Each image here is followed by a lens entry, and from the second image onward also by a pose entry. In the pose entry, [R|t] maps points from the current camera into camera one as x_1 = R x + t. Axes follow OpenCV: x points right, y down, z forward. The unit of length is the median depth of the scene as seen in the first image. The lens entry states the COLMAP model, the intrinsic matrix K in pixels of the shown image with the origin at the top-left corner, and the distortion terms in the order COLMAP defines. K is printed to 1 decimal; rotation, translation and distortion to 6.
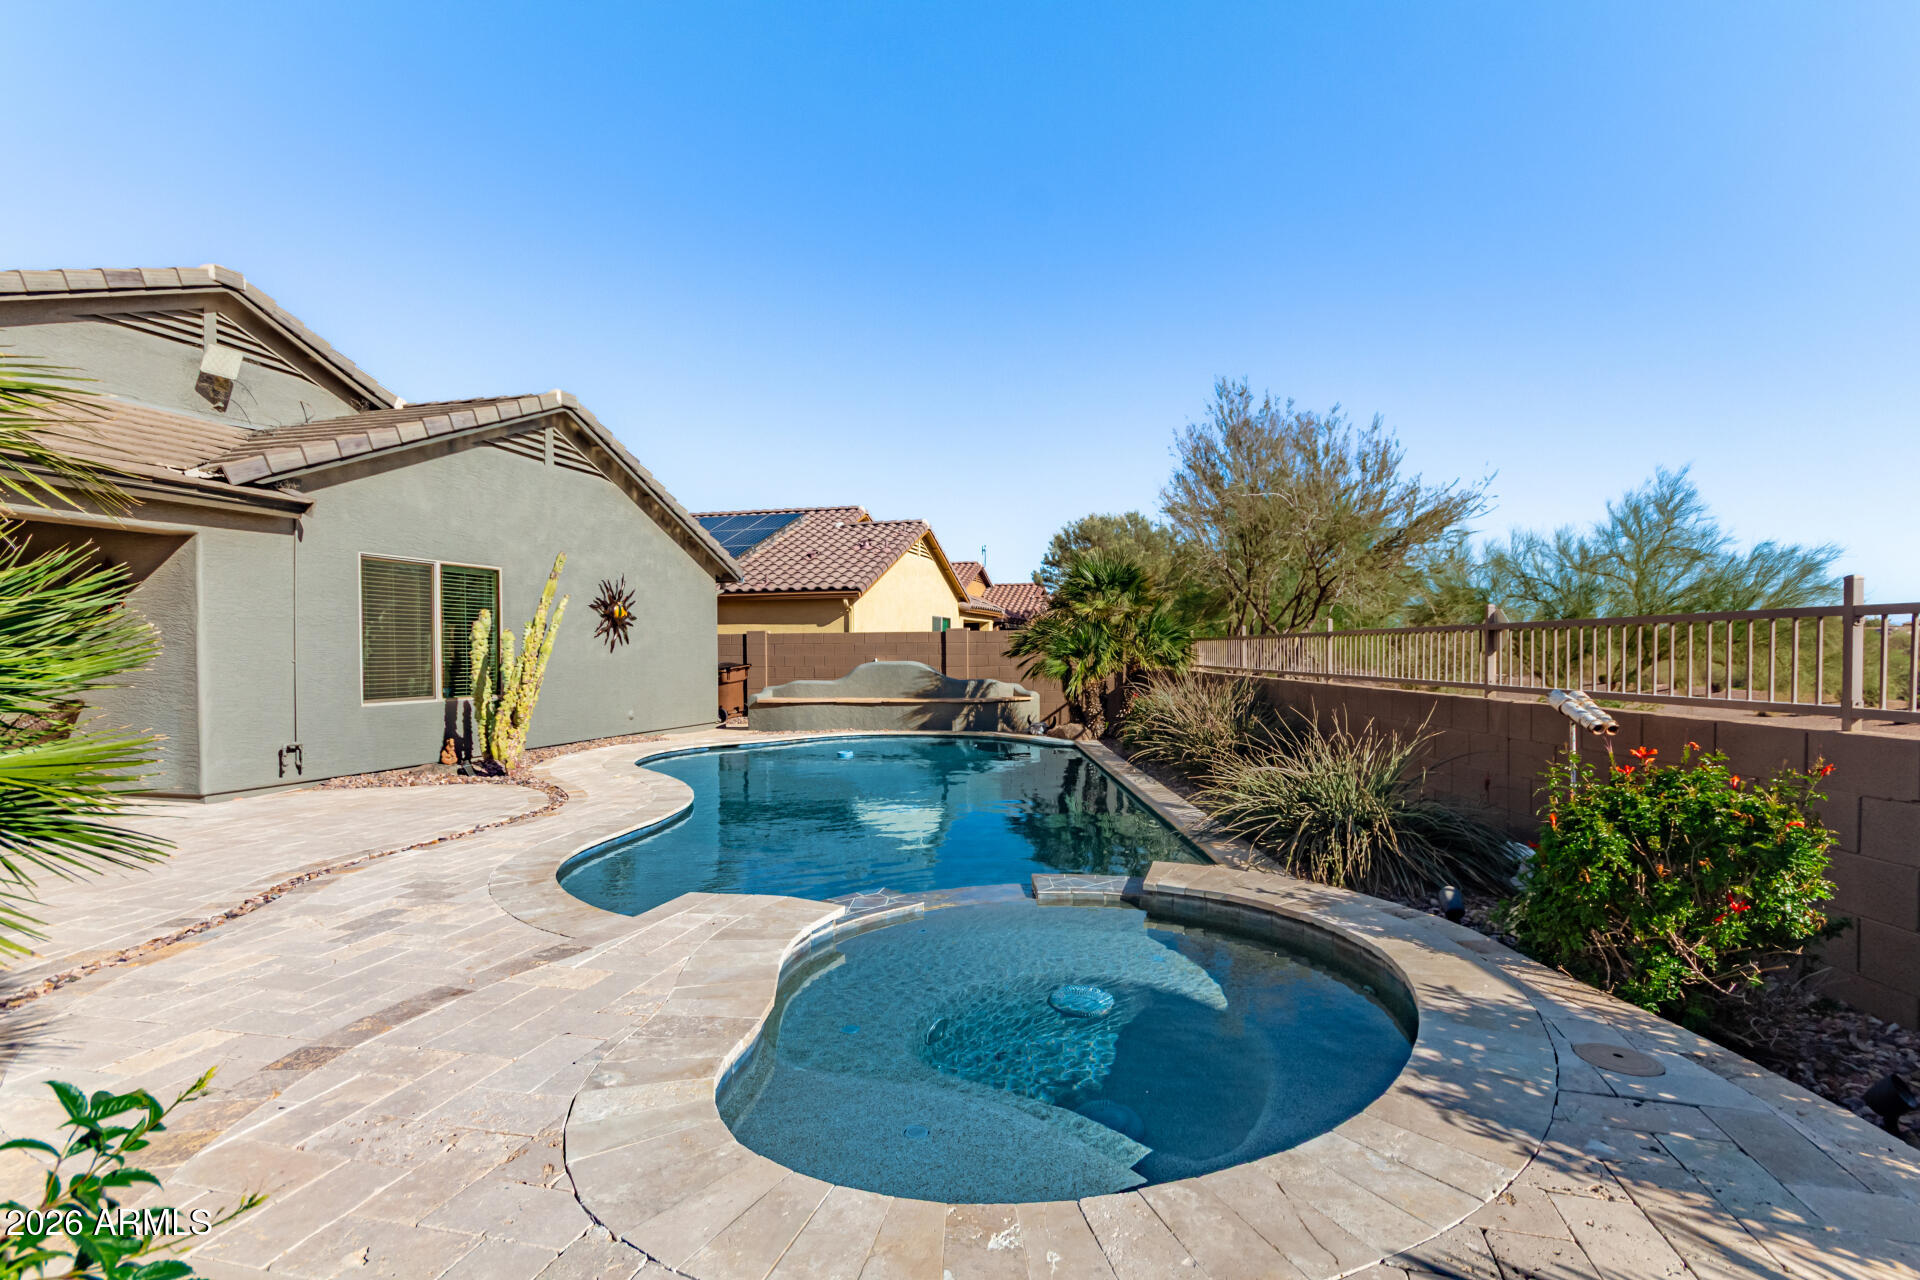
lens RADIAL K [[930.2, 0, 958.9], [0, 930.2, 673.3], [0, 0, 1]] dist [0.001451, 0.000225]
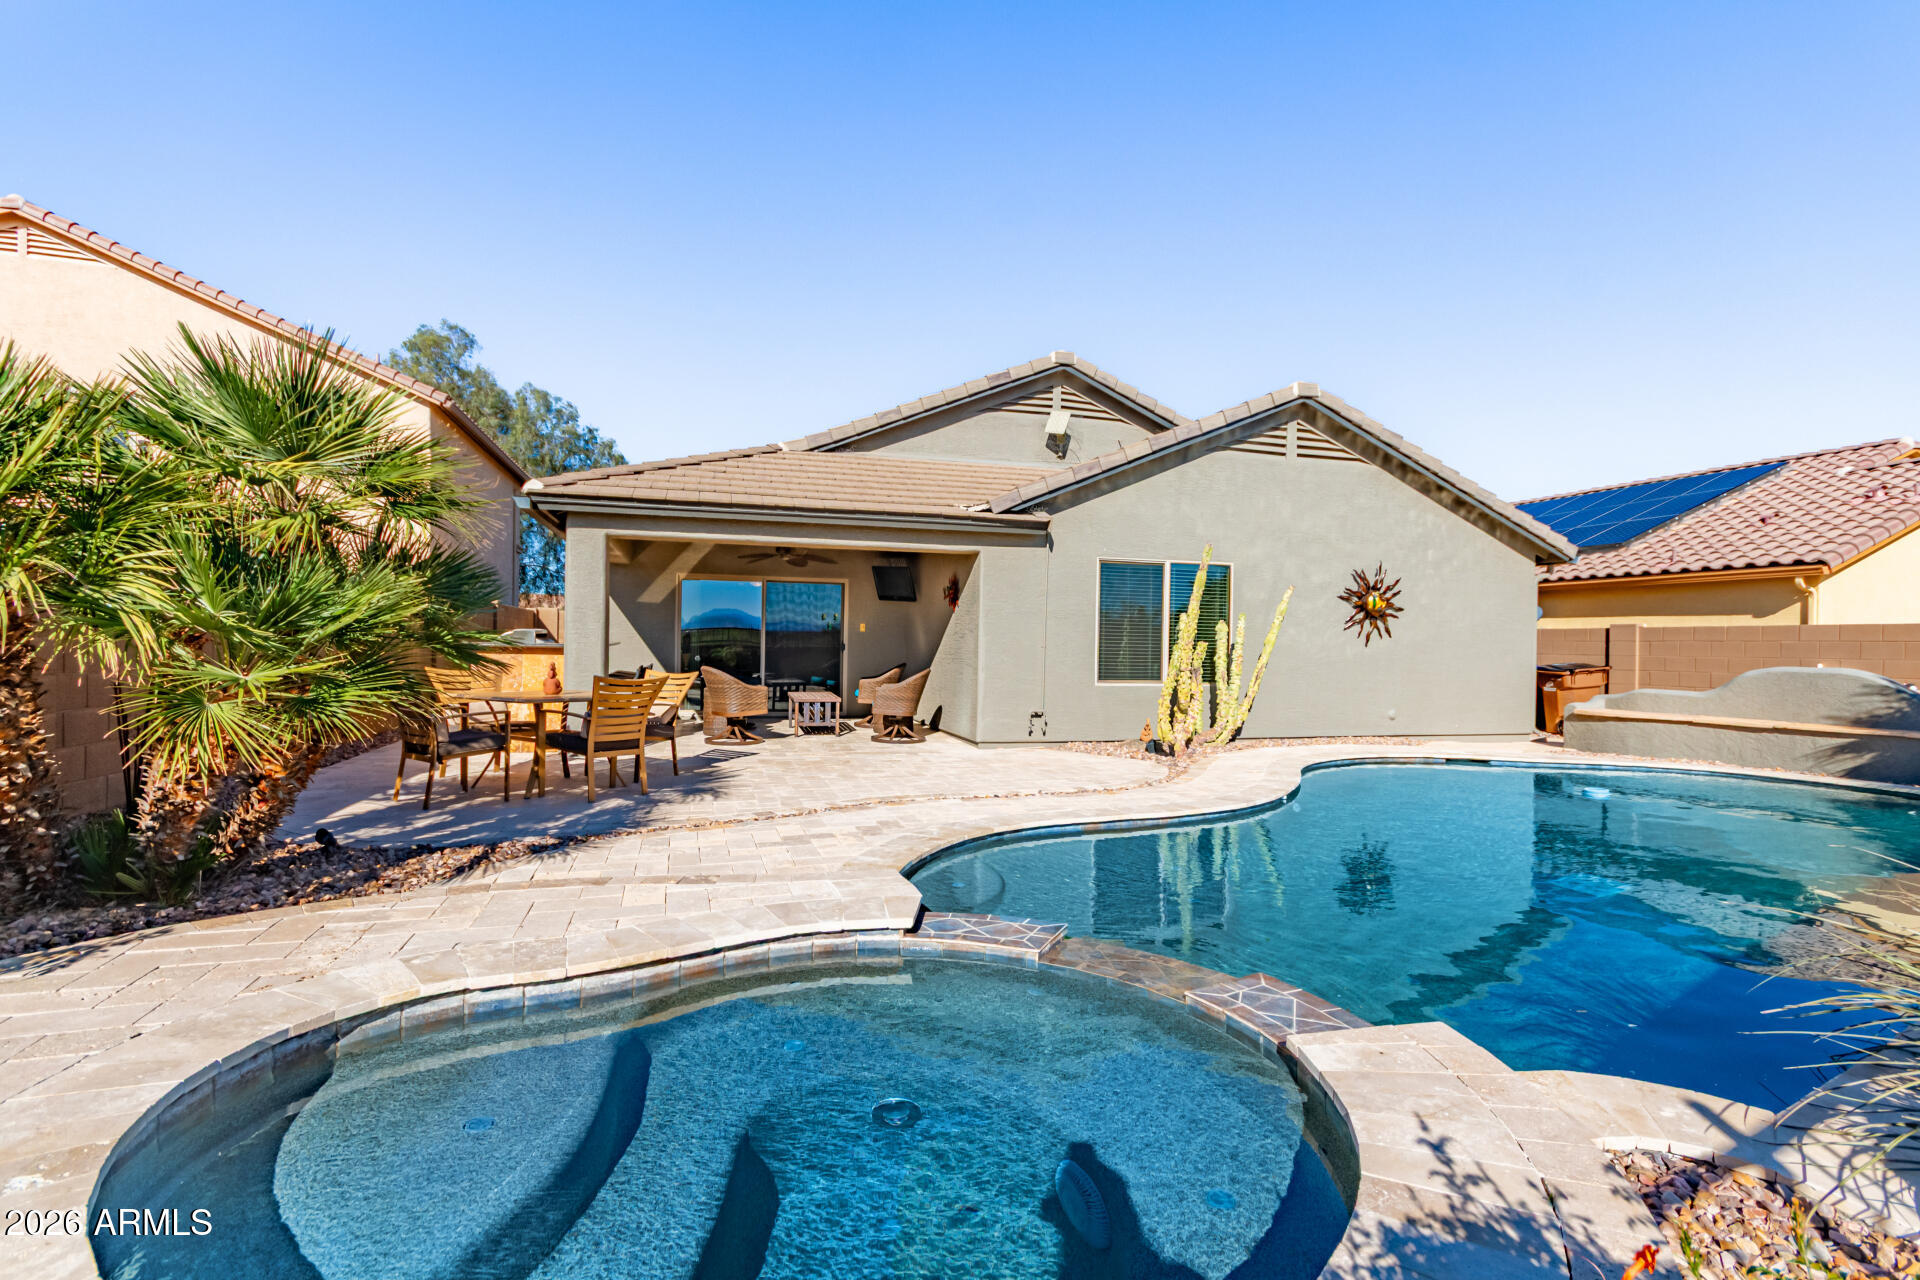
lens RADIAL K [[898.3, 0, 960.0], [0, 898.3, 640.0], [0, 0, 1]] dist [0.004033, 0.000552]
pose [[0.517728, 0.008835, -0.855500, 0.188823], [-0.038988, 0.999152, -0.013275, -0.000515], [0.854657, 0.040227, 0.517633, 0.180023]]
